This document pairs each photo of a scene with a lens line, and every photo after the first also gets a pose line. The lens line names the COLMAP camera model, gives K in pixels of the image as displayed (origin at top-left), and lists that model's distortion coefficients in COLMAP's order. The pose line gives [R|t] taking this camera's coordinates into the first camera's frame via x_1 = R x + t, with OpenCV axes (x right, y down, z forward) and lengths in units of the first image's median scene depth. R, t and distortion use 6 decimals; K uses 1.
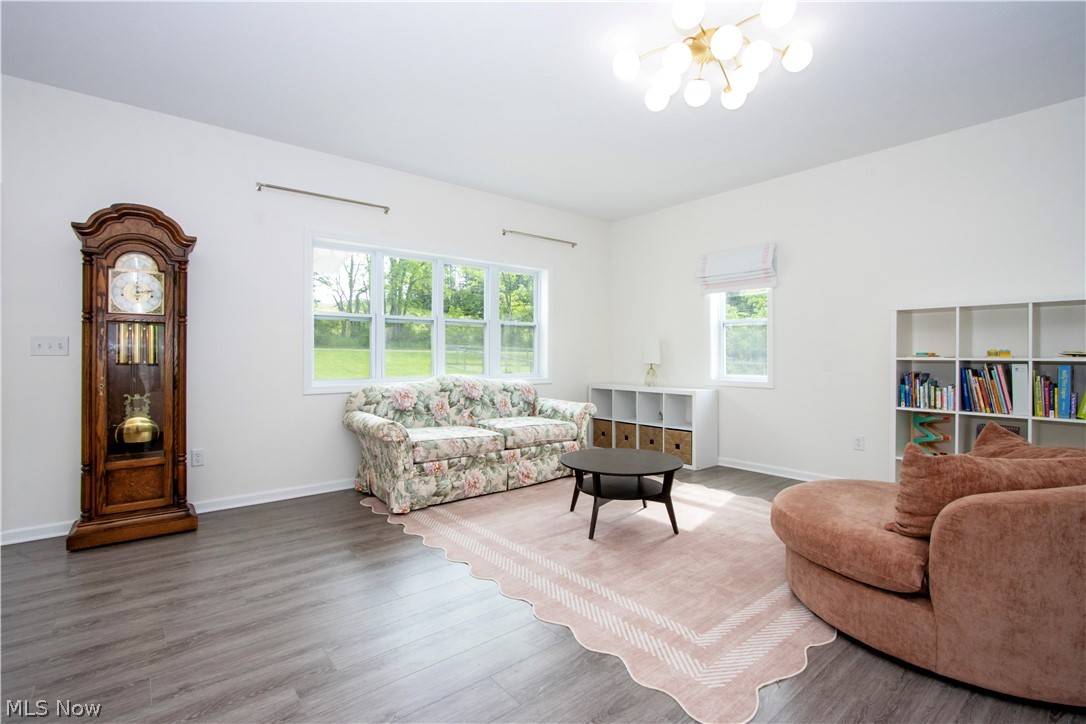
lens RADIAL K [[521.7, 0, 541.2], [0, 521.7, 366.4], [0, 0, 1]] dist [-0.001235, -0.000468]
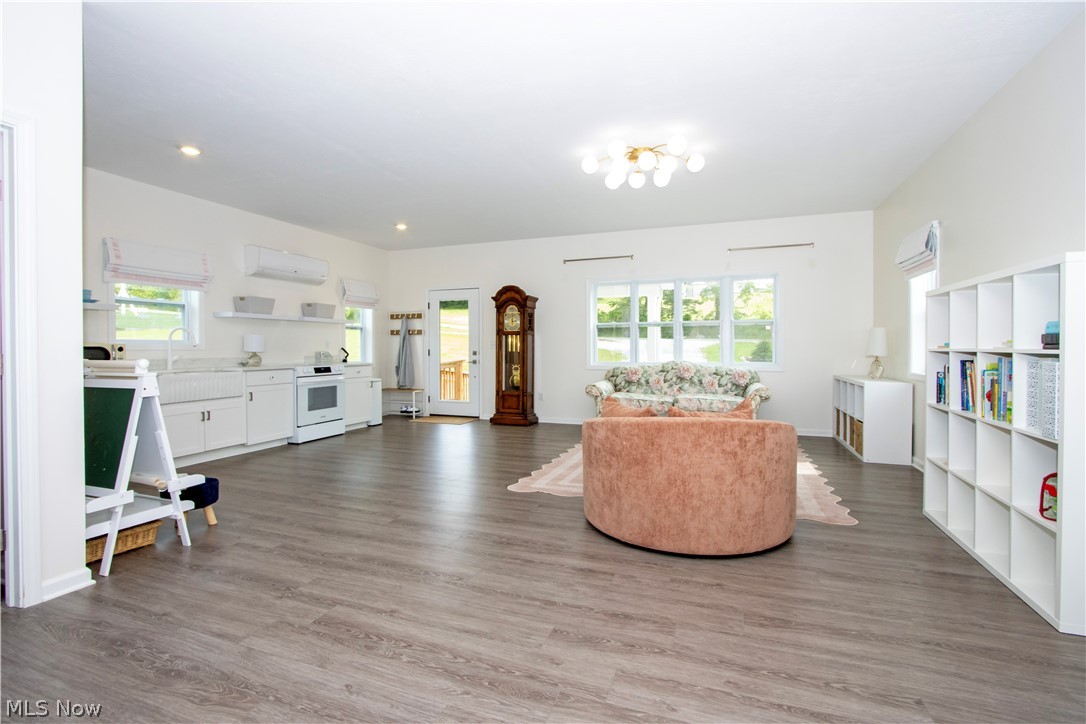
lens RADIAL K [[521.7, 0, 541.2], [0, 521.7, 366.4], [0, 0, 1]] dist [-0.001235, -0.000468]
pose [[0.488573, 0.030659, -0.871984, 0.994490], [-0.015614, 0.999530, 0.026395, -0.001685], [0.872383, 0.000720, 0.488822, -0.032901]]
